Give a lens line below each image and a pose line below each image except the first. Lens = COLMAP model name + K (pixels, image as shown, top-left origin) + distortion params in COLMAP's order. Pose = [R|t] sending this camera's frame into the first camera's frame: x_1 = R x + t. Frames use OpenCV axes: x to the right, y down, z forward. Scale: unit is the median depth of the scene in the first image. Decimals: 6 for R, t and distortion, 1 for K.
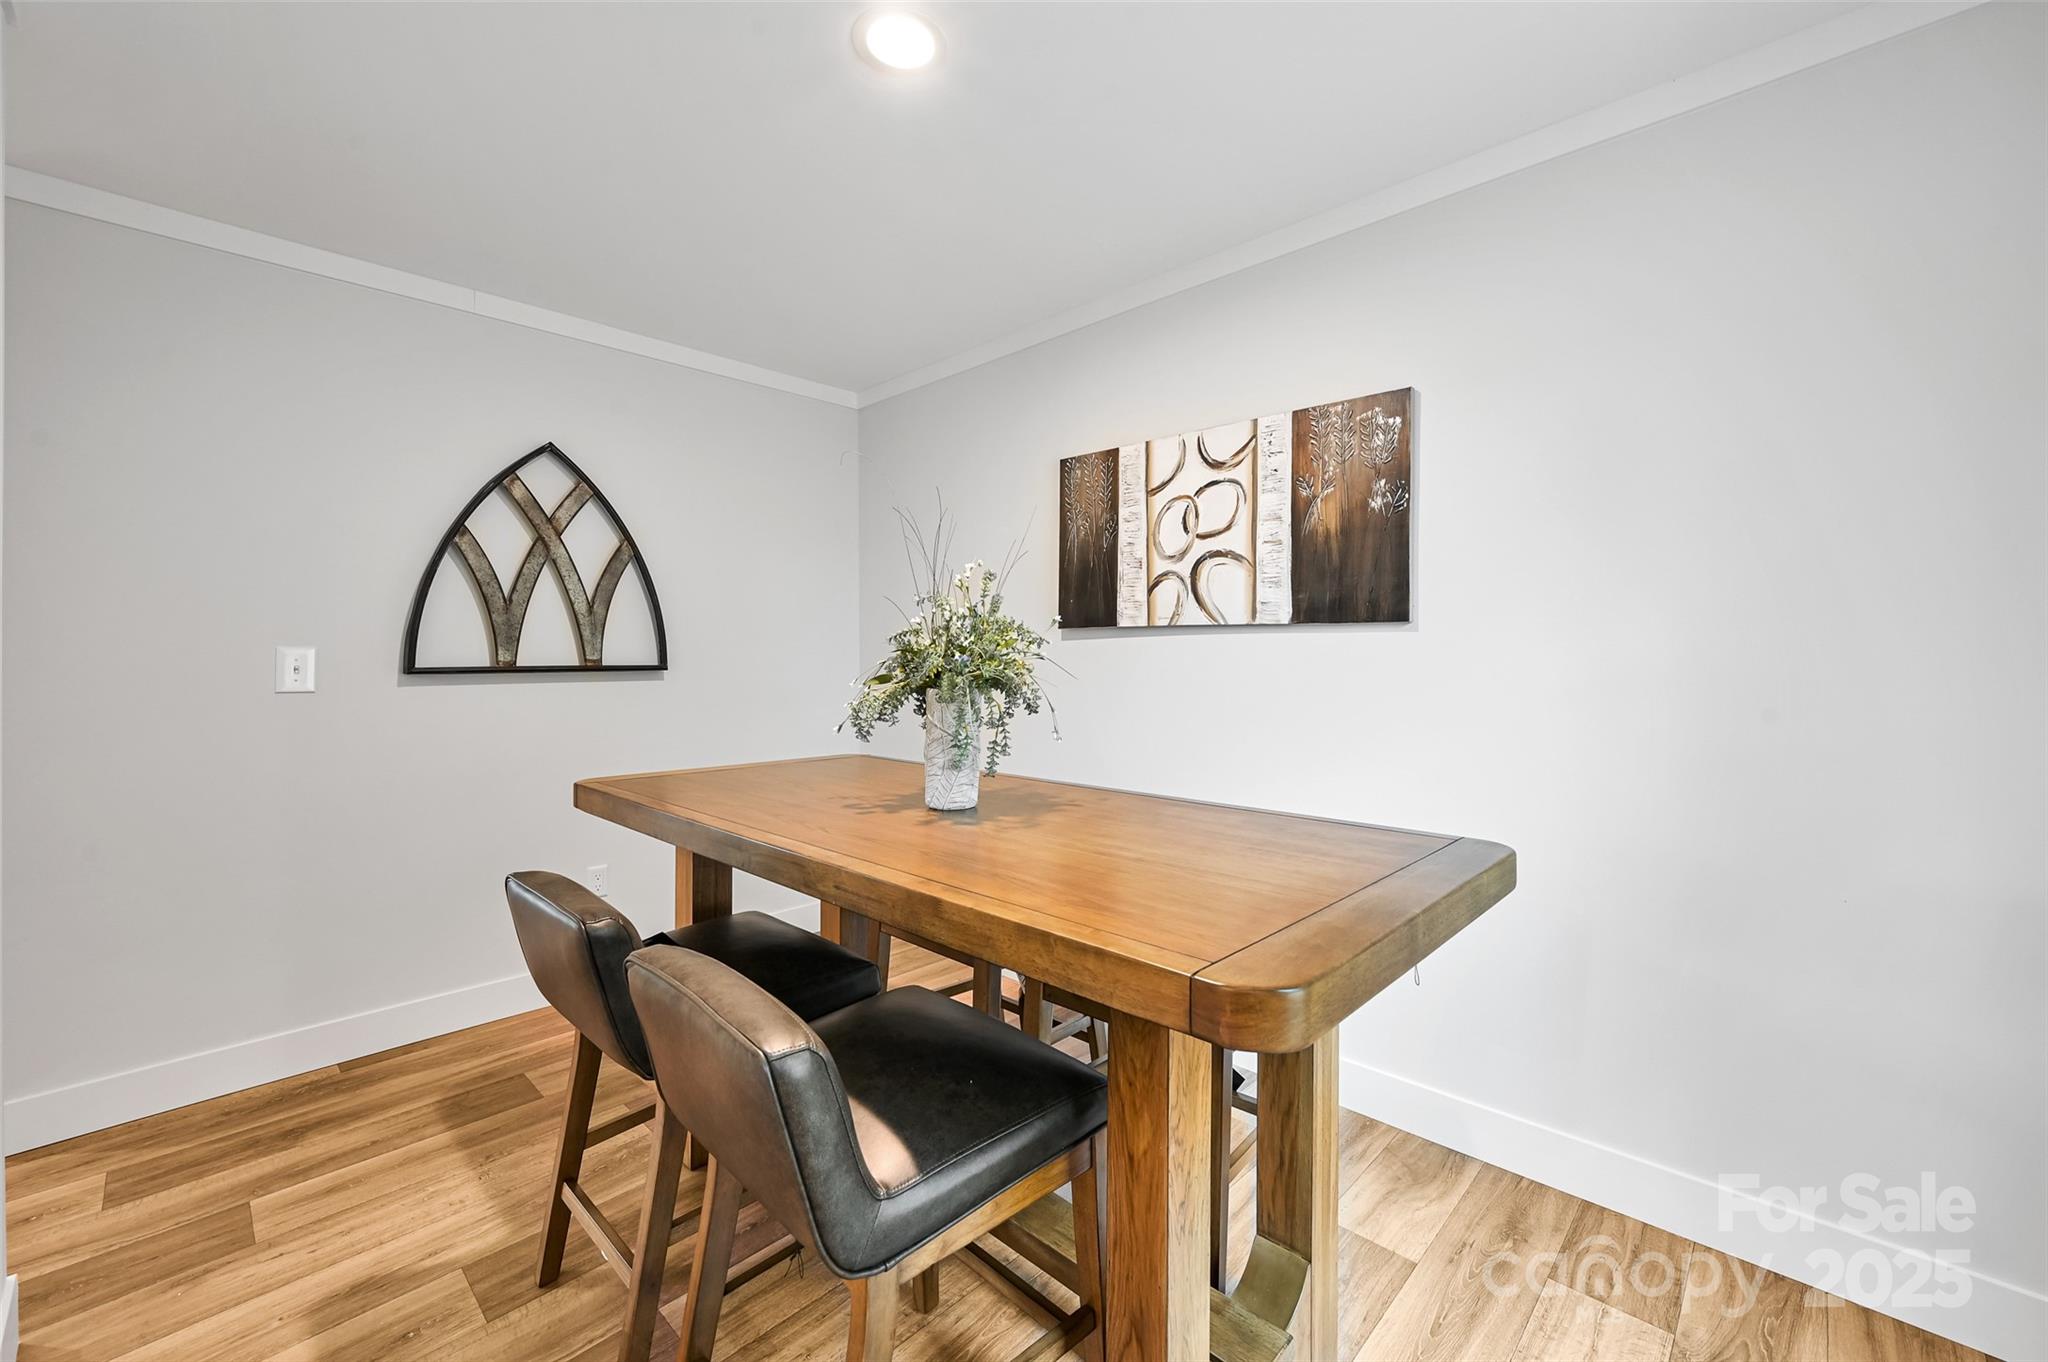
lens RADIAL K [[812.6, 0, 1030.8], [0, 812.6, 680.9], [0, 0, 1]] dist [-0.002030, -0.000149]
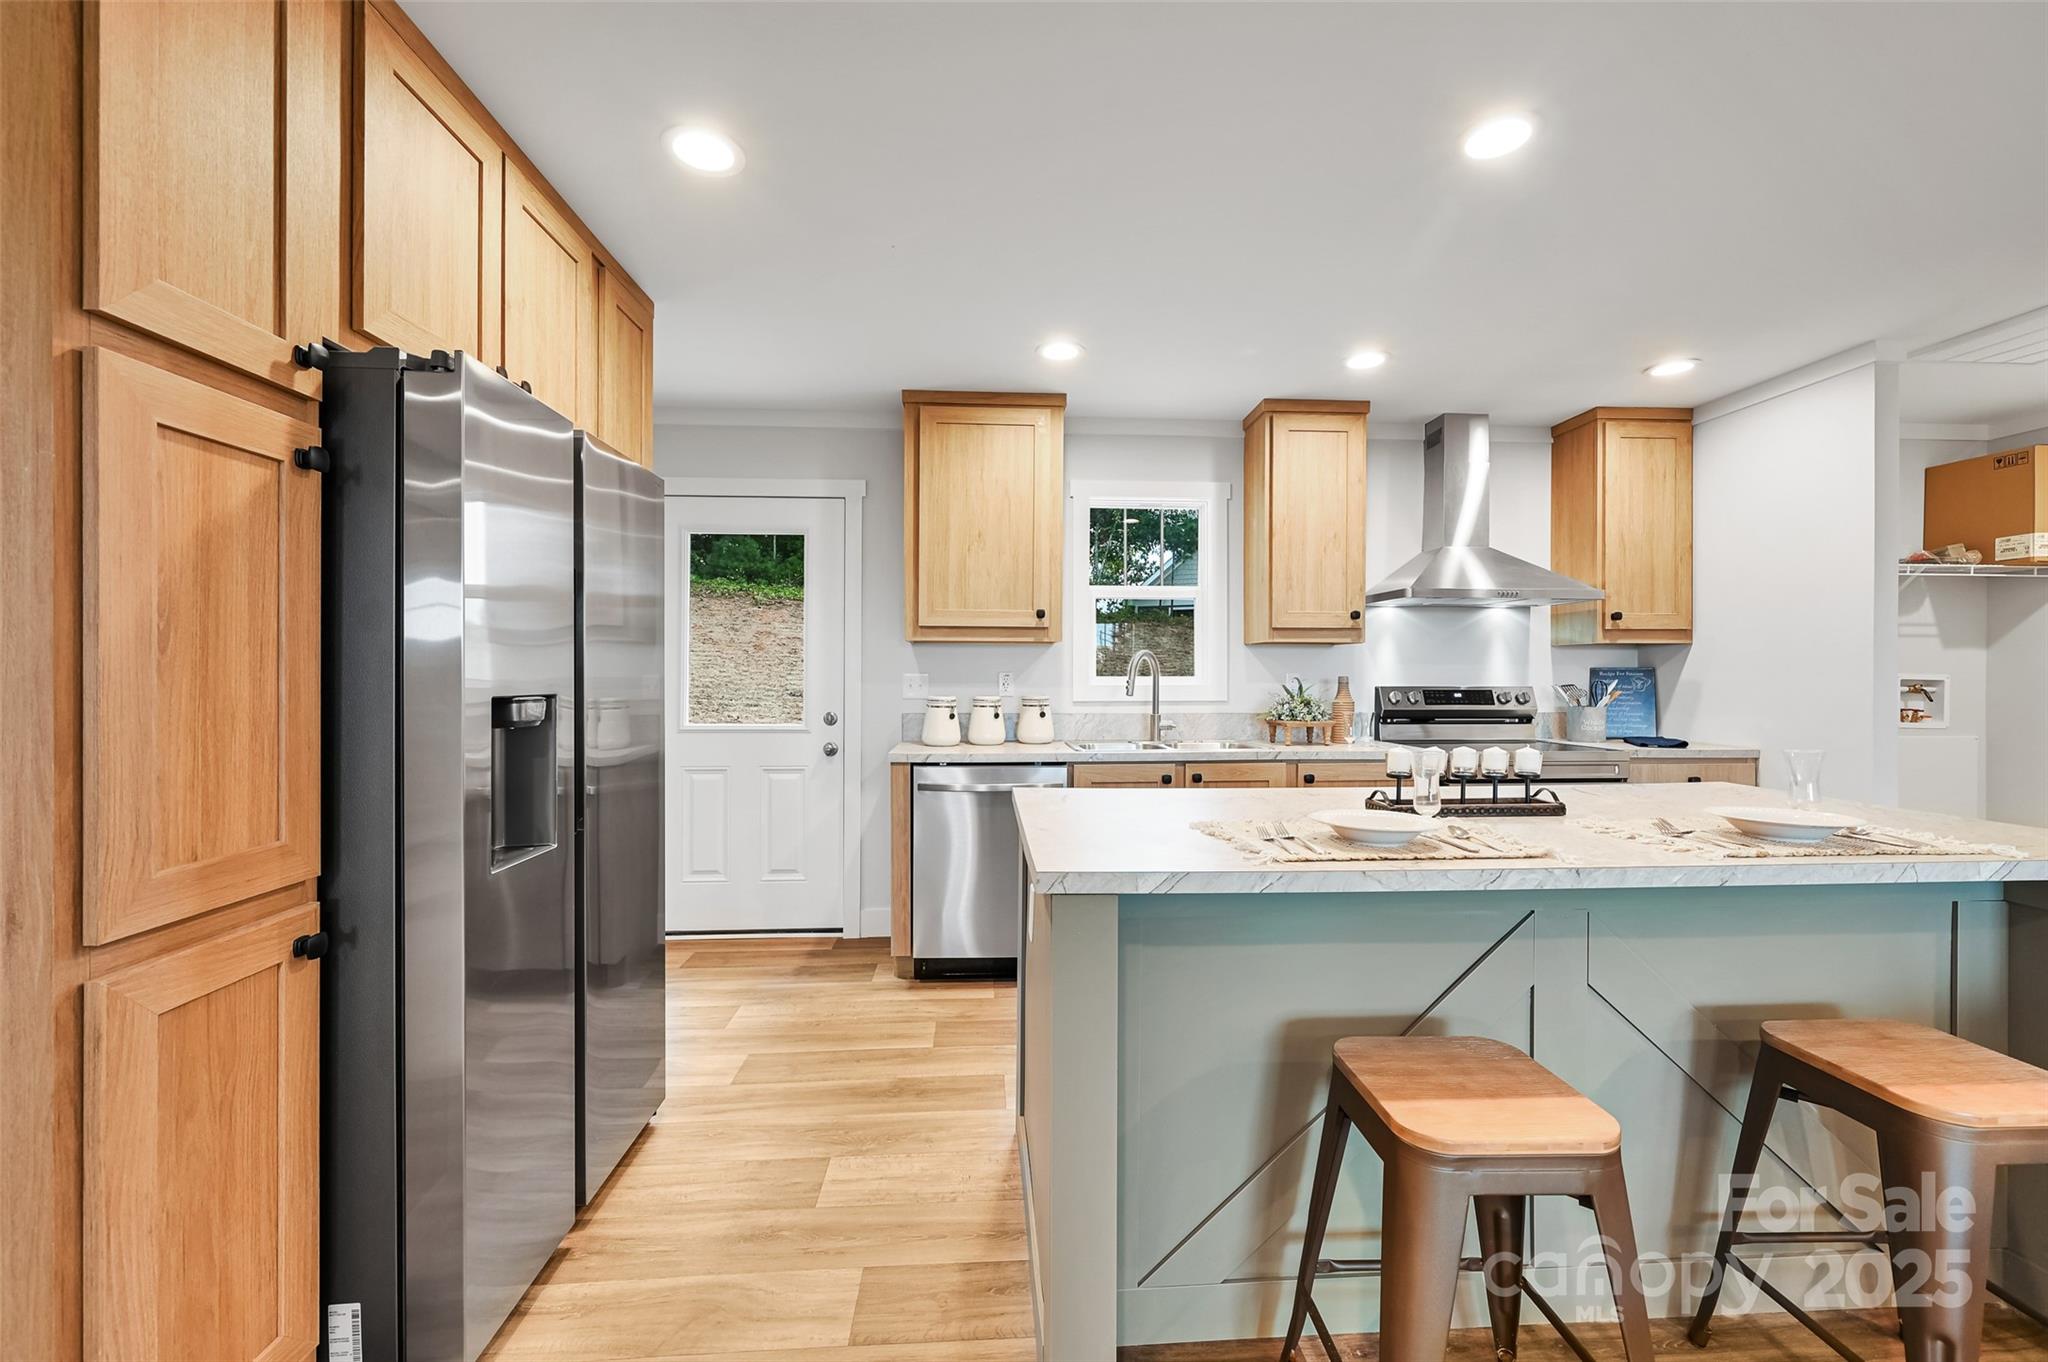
lens RADIAL K [[812.6, 0, 1030.8], [0, 812.6, 680.9], [0, 0, 1]] dist [-0.002030, -0.000149]
pose [[-0.731011, -0.005566, 0.682343, -2.001118], [0.016720, 0.999520, 0.026065, -0.045217], [-0.682161, 0.030463, -0.730568, 1.850171]]
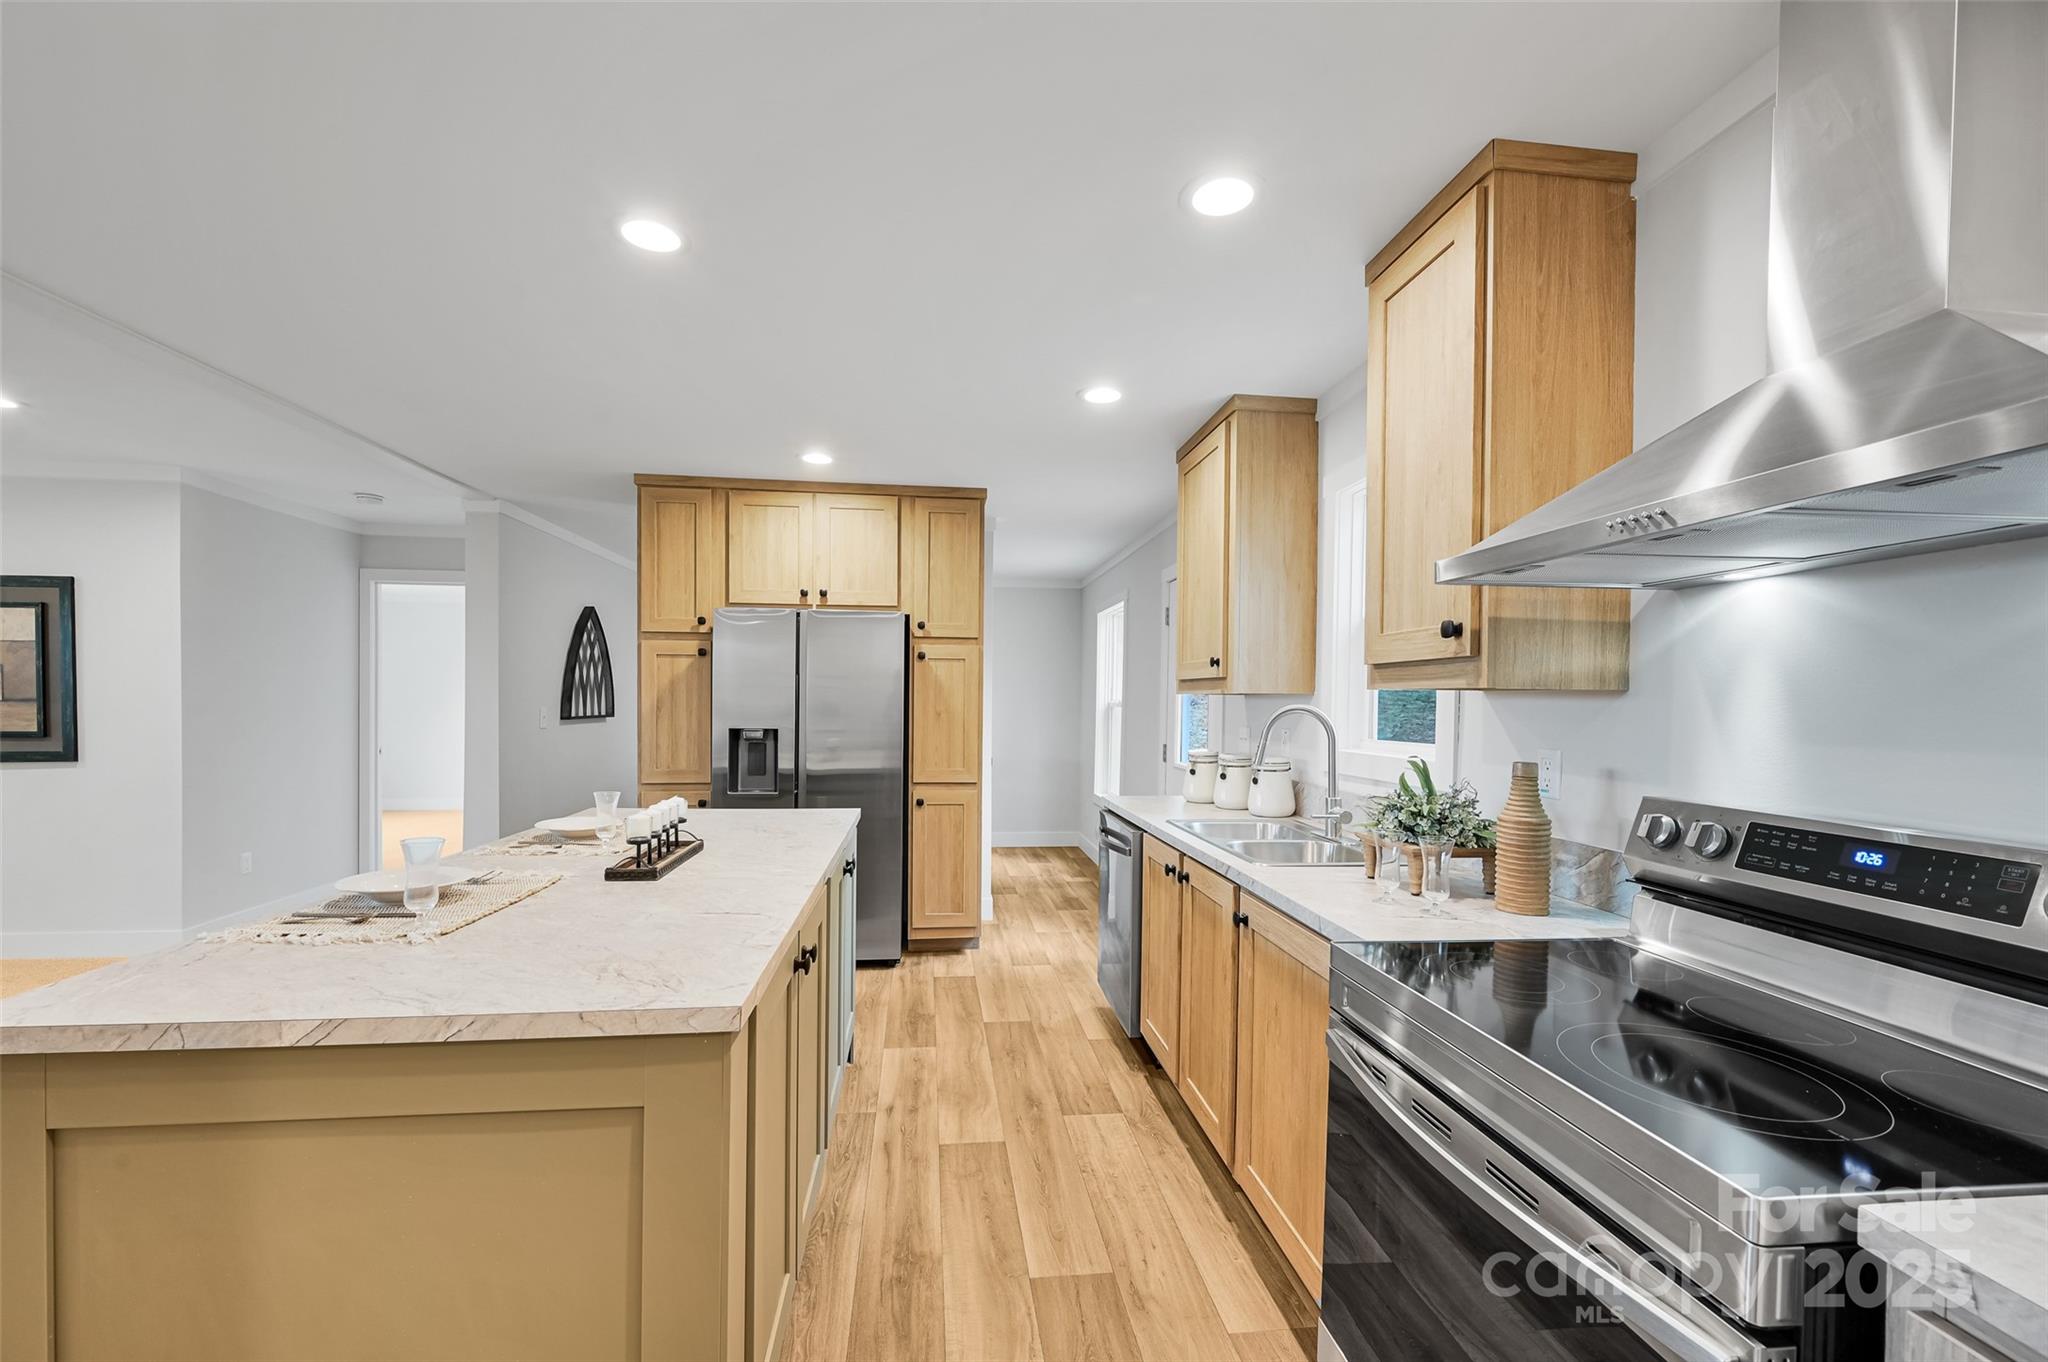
lens RADIAL K [[825.4, 0, 1016.7], [0, 825.4, 710.9], [0, 0, 1]] dist [0.002332, 0.000361]
pose [[0.644387, -0.000769, 0.764699, -2.248995], [0.007021, 0.999963, -0.004911, -0.047092], [-0.764667, 0.008533, 0.644369, -0.248319]]
